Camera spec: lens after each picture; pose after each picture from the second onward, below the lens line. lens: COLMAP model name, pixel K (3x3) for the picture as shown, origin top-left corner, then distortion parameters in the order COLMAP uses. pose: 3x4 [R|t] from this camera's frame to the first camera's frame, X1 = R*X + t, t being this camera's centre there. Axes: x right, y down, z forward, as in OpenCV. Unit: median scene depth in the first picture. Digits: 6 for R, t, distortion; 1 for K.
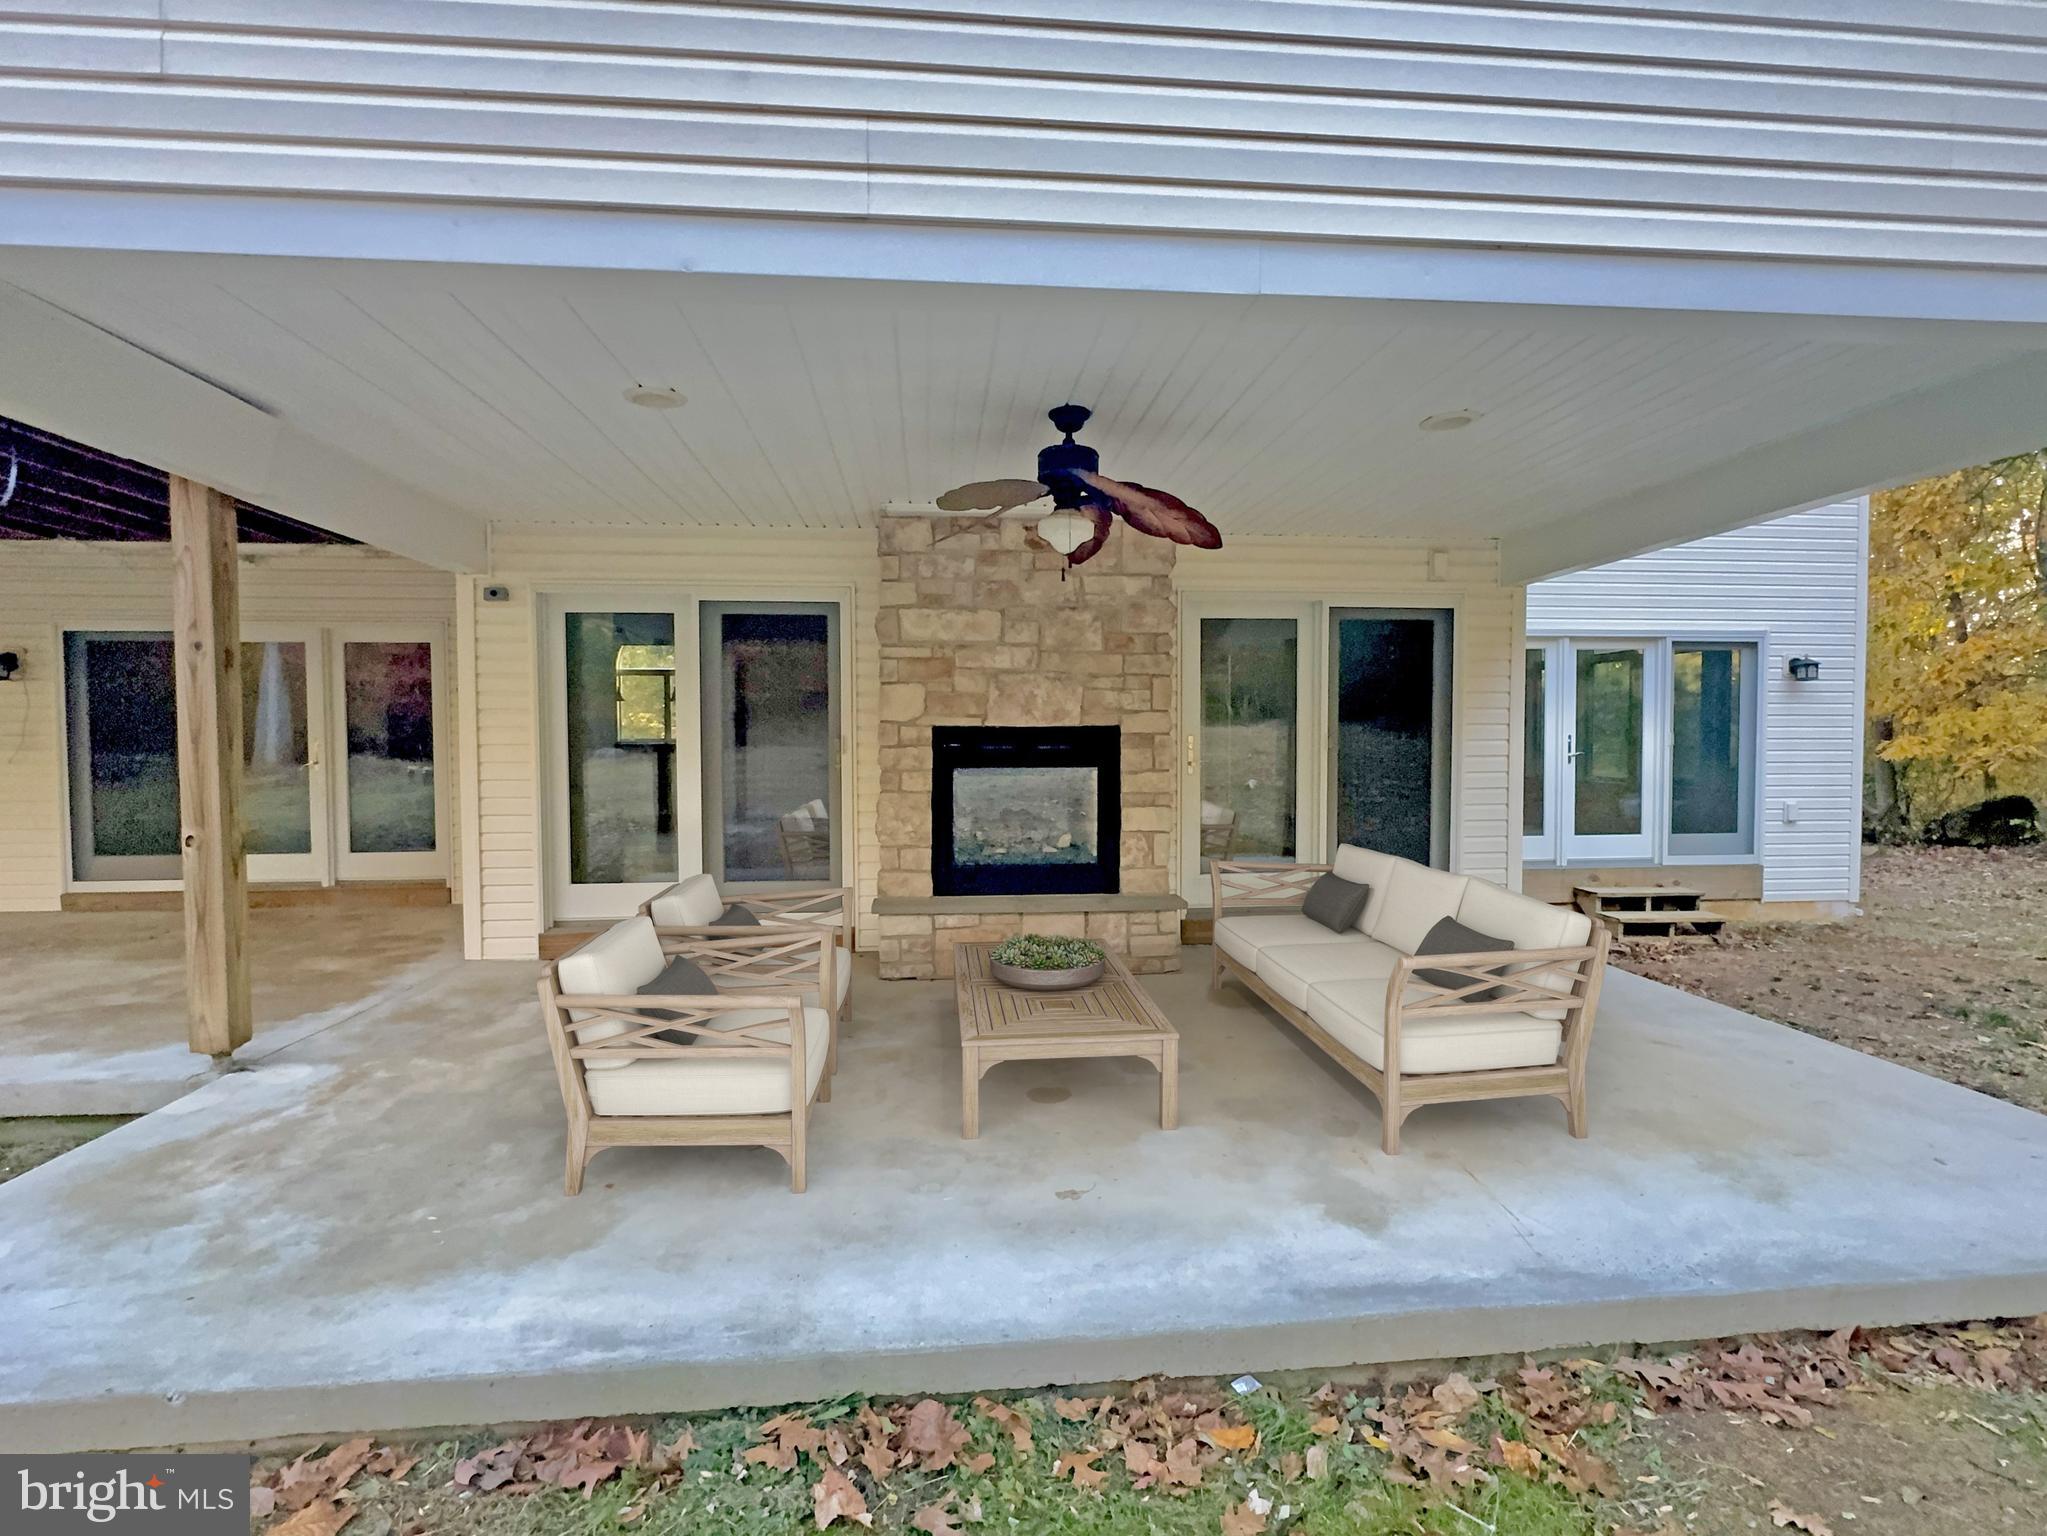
lens RADIAL K [[893.4, 0, 1022.8], [0, 893.4, 768.9], [0, 0, 1]] dist [-0.002905, -0.000041]
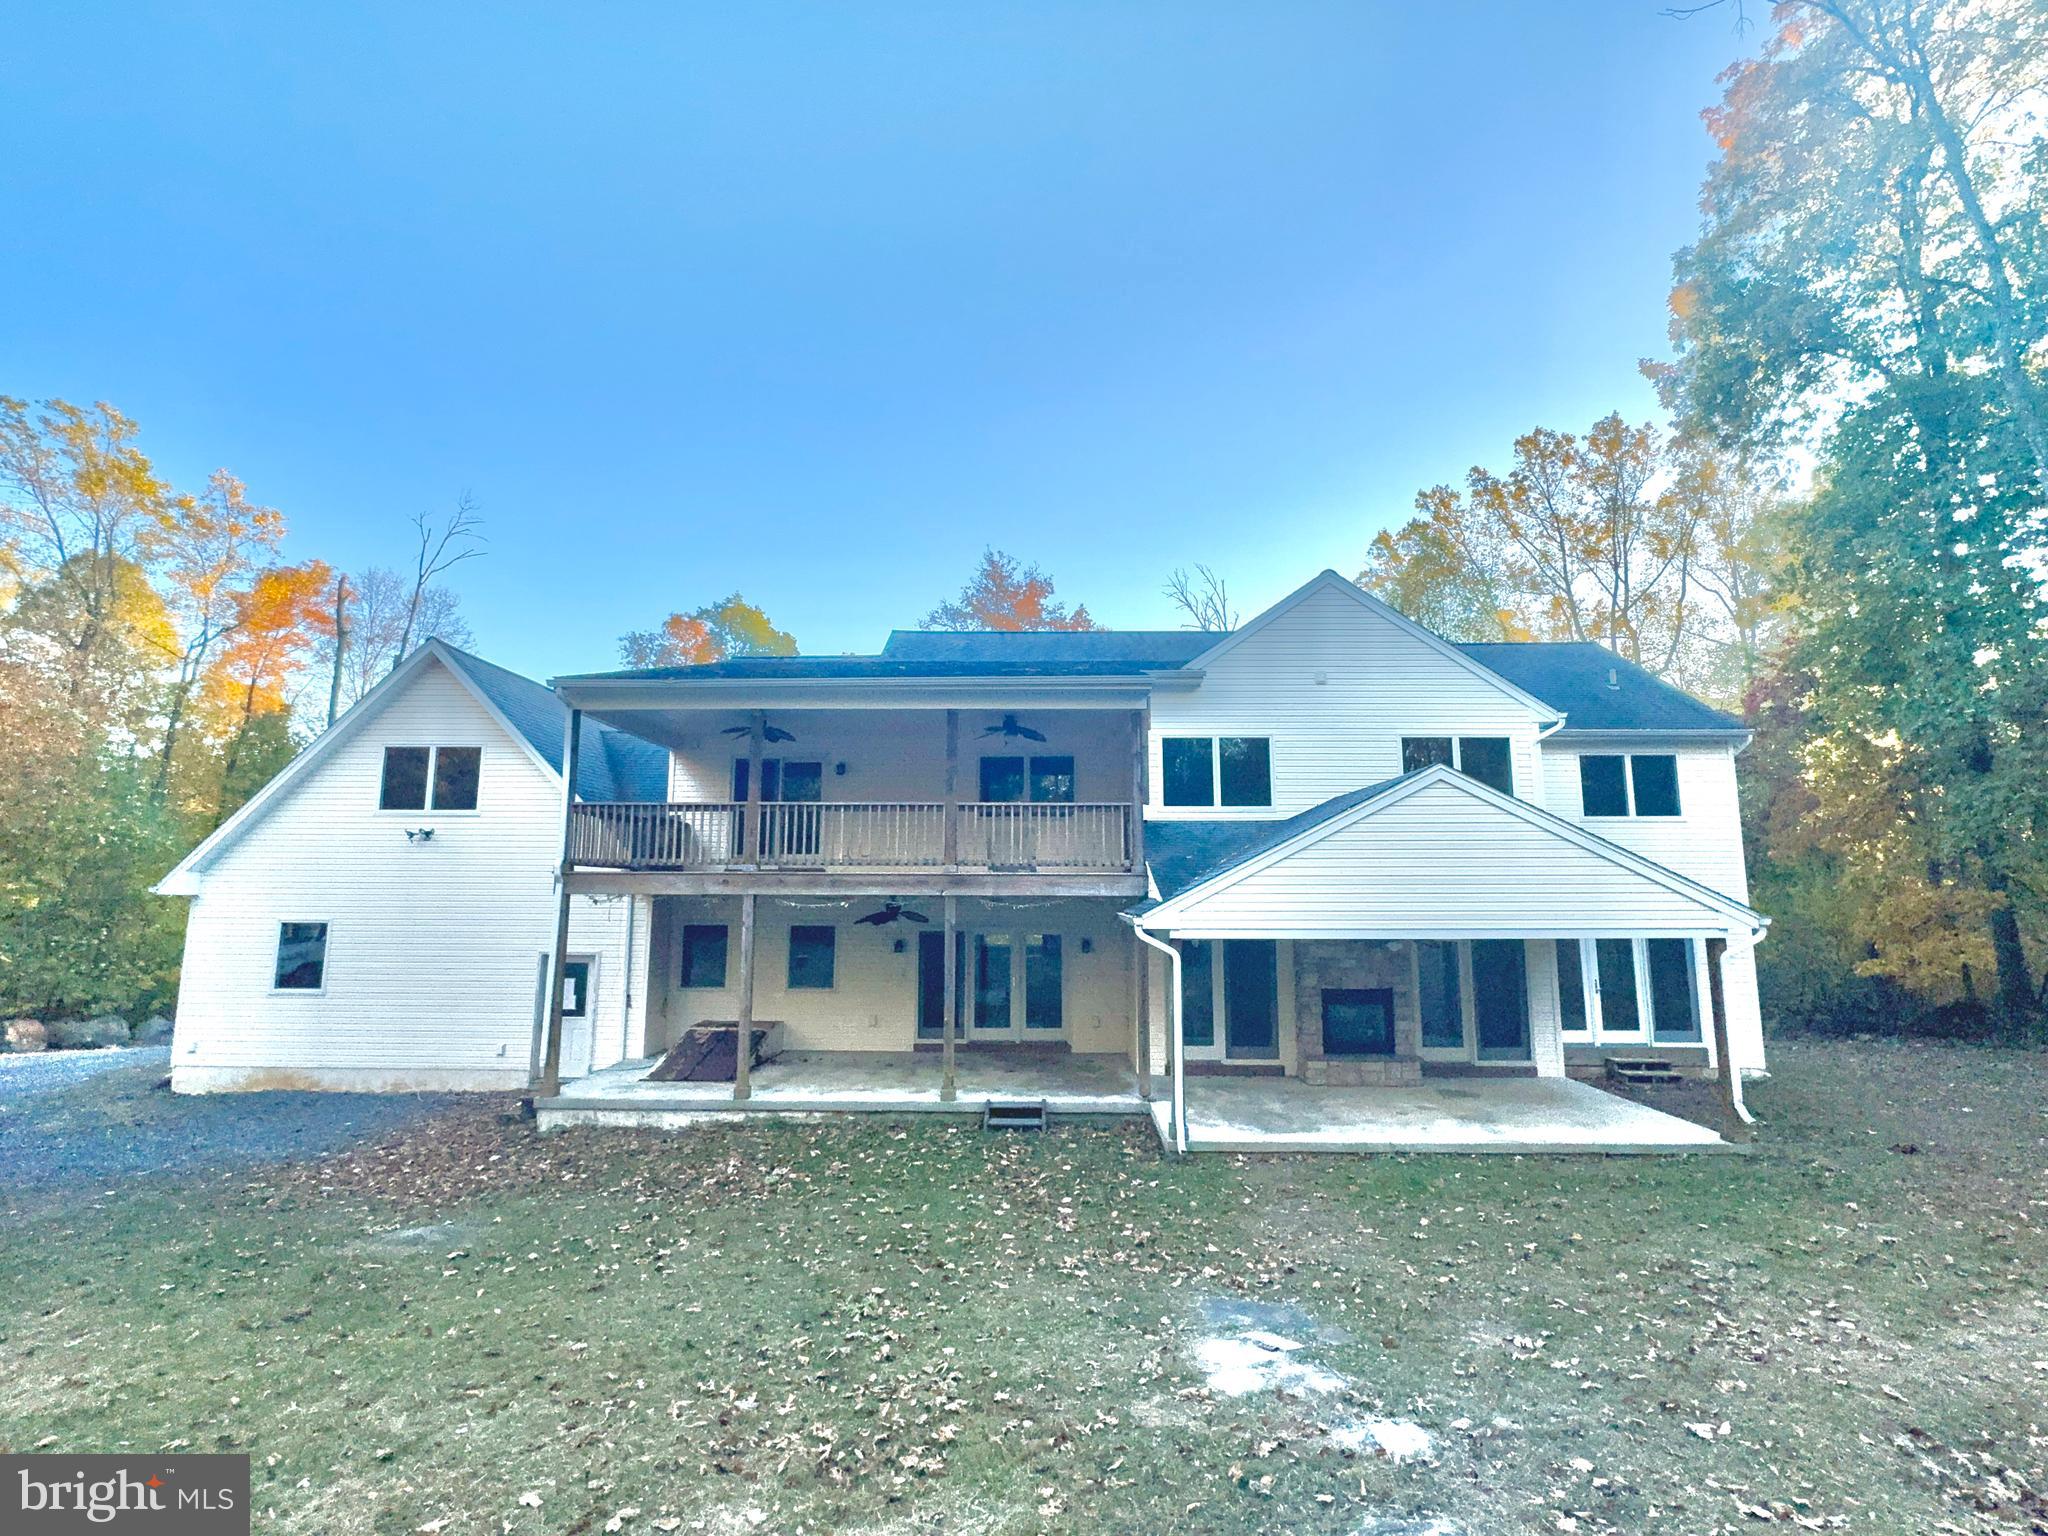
lens RADIAL K [[893.9, 0, 1024.7], [0, 893.9, 764.4], [0, 0, 1]] dist [-0.002905, -0.000041]
pose [[0.994505, -0.008652, -0.104329, -0.479293], [-0.009015, 0.985799, -0.167690, -0.173655], [0.104299, 0.167709, 0.980304, -1.253004]]
